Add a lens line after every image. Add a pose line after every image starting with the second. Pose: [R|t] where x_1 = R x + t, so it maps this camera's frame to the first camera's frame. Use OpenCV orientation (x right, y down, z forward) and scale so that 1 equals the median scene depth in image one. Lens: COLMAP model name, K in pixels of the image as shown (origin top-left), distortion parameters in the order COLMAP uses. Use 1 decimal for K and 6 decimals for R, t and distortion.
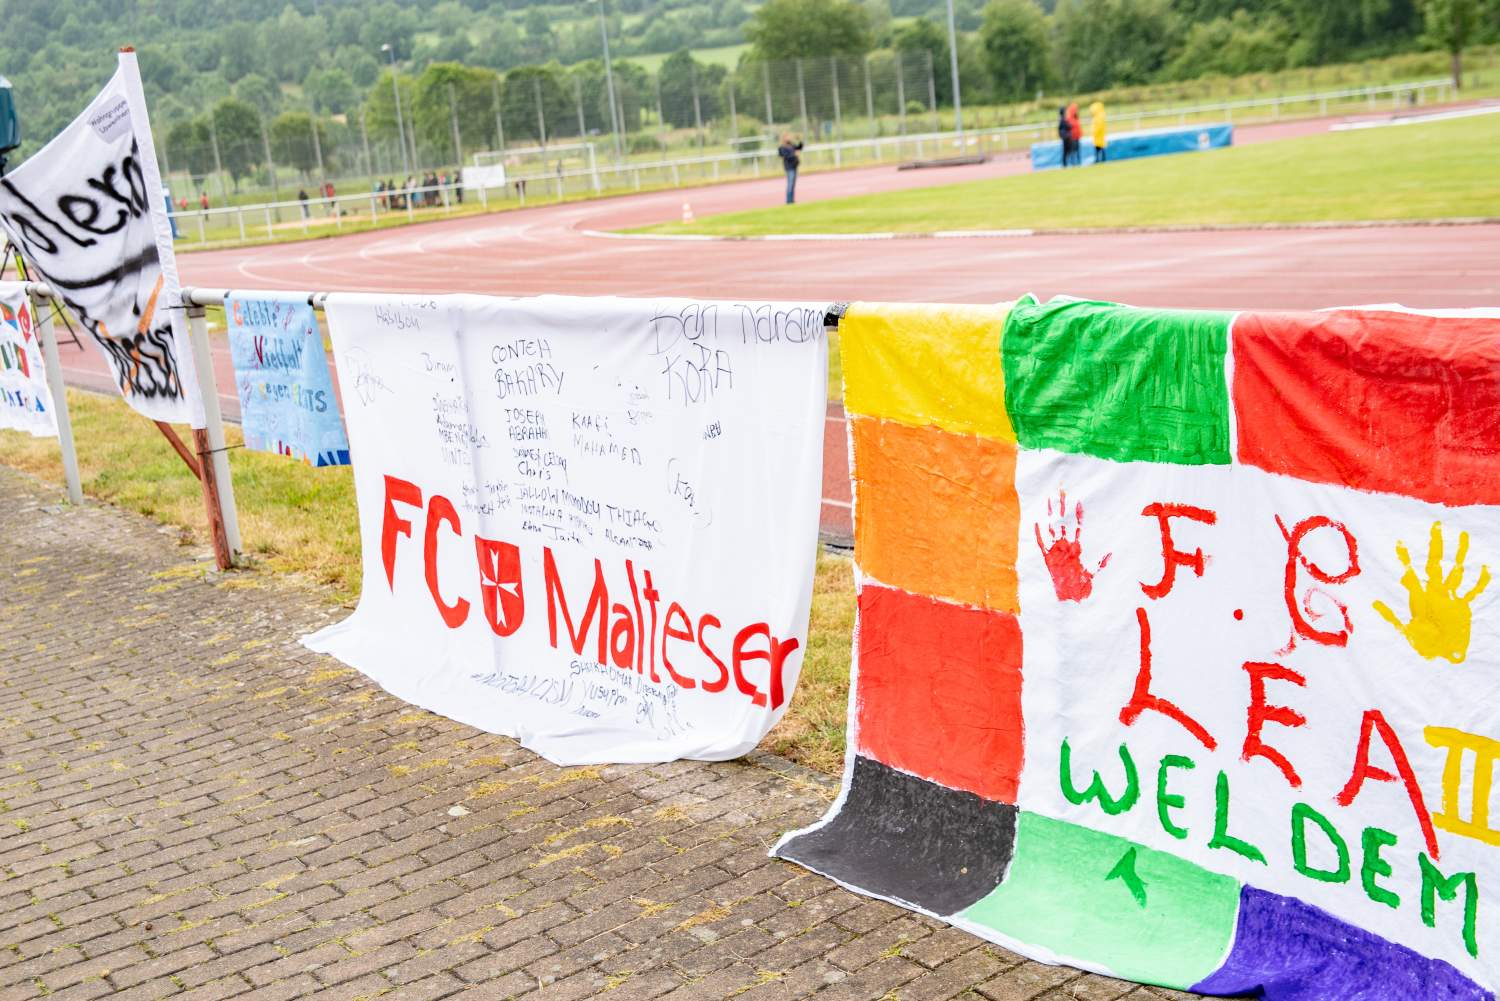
lens RADIAL K [[1897.0, 0, 750.0], [0, 1897.0, 500.5], [0, 0, 1]] dist [-0.003307, -0.006547]
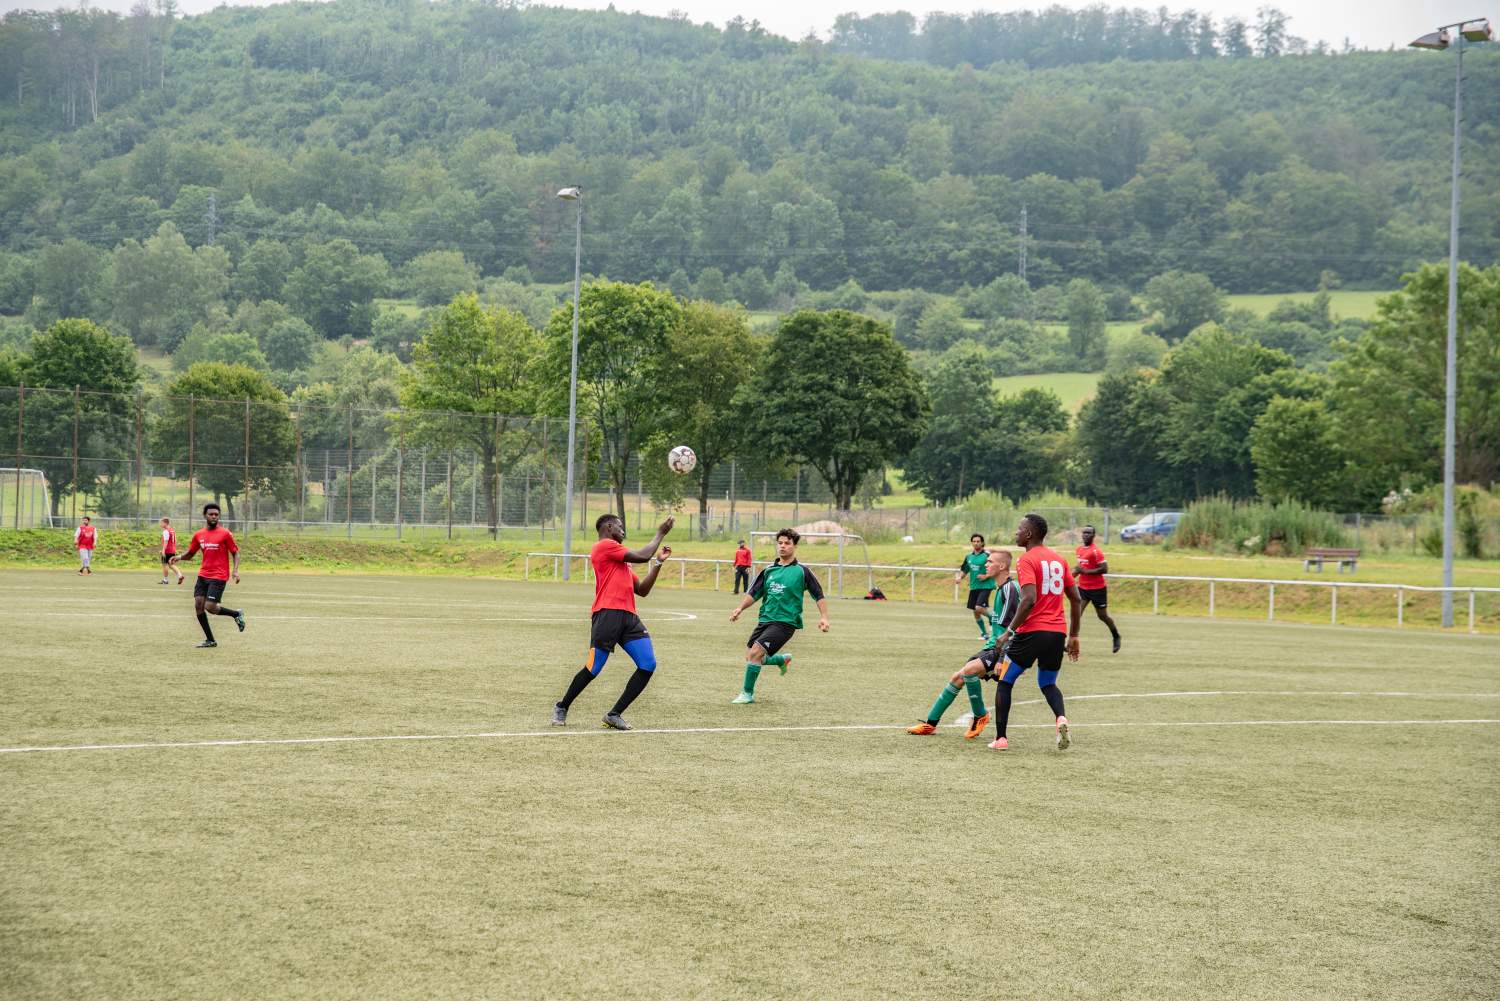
lens RADIAL K [[2967.8, 0, 750.0], [0, 2967.8, 500.5], [0, 0, 1]] dist [0.193663, 0.066668]
pose [[0.991845, 0.125658, -0.021282, -0.037173], [-0.127374, 0.971697, -0.198951, -0.018583], [-0.004320, 0.200039, 0.979778, 0.120011]]
